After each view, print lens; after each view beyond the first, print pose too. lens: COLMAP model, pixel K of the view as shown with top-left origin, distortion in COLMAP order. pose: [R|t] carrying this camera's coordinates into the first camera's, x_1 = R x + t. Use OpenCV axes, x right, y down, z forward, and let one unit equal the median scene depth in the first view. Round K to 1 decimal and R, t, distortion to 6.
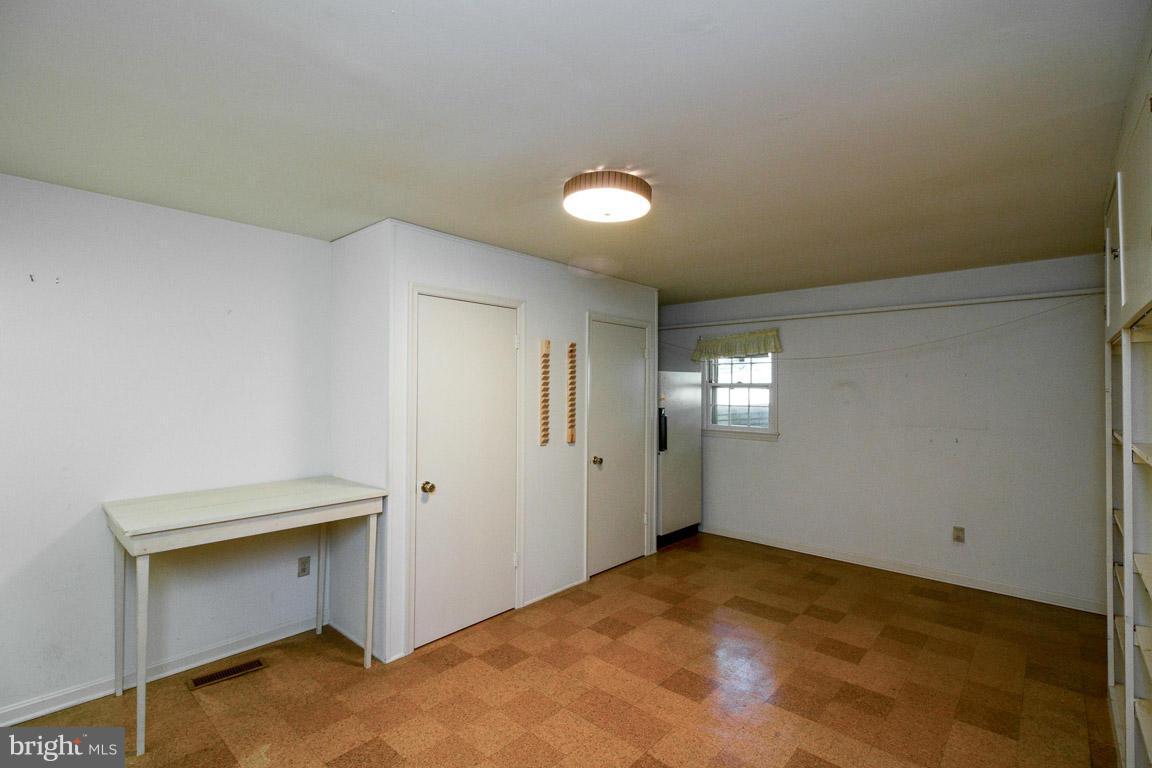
lens RADIAL K [[517.7, 0, 572.9], [0, 517.7, 383.2], [0, 0, 1]] dist [-0.001554, -0.000125]
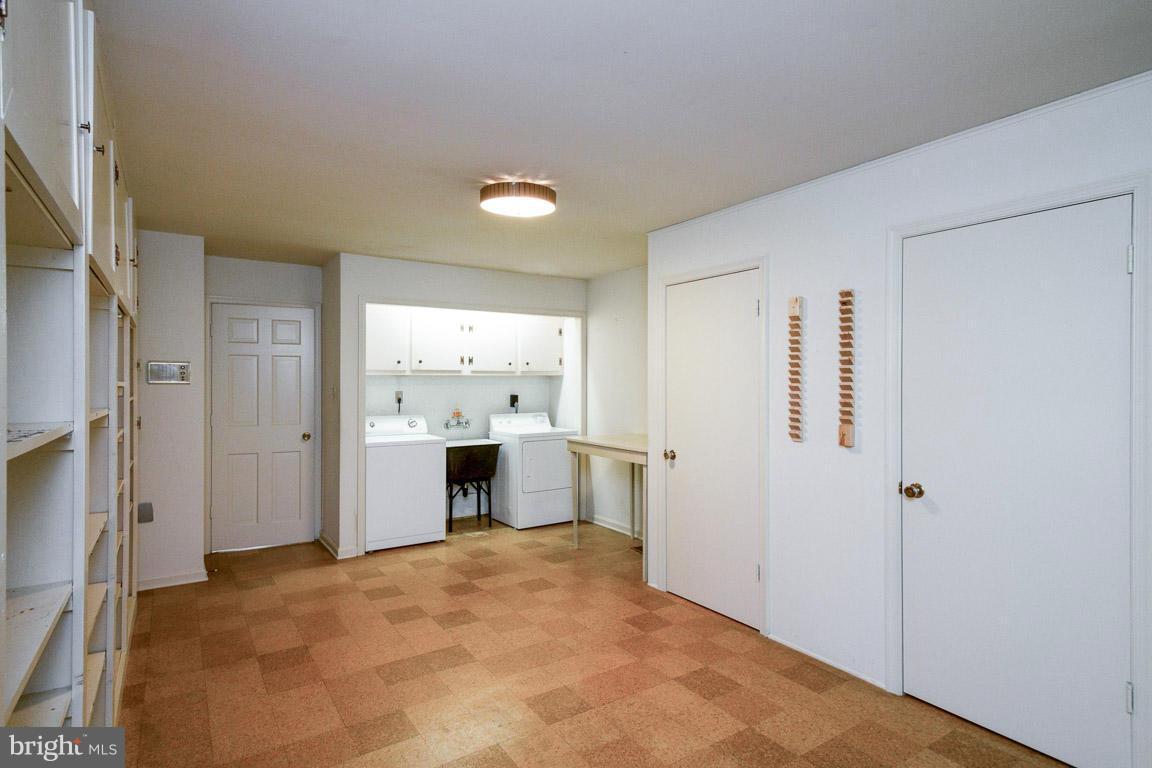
lens RADIAL K [[589.9, 0, 572.8], [0, 589.9, 382.1], [0, 0, 1]] dist [0.017795, -0.001736]
pose [[-0.239862, -0.001099, -0.970806, 0.960838], [0.010858, 0.999934, -0.003815, 0.041999], [0.970746, -0.011456, -0.239834, 1.034095]]
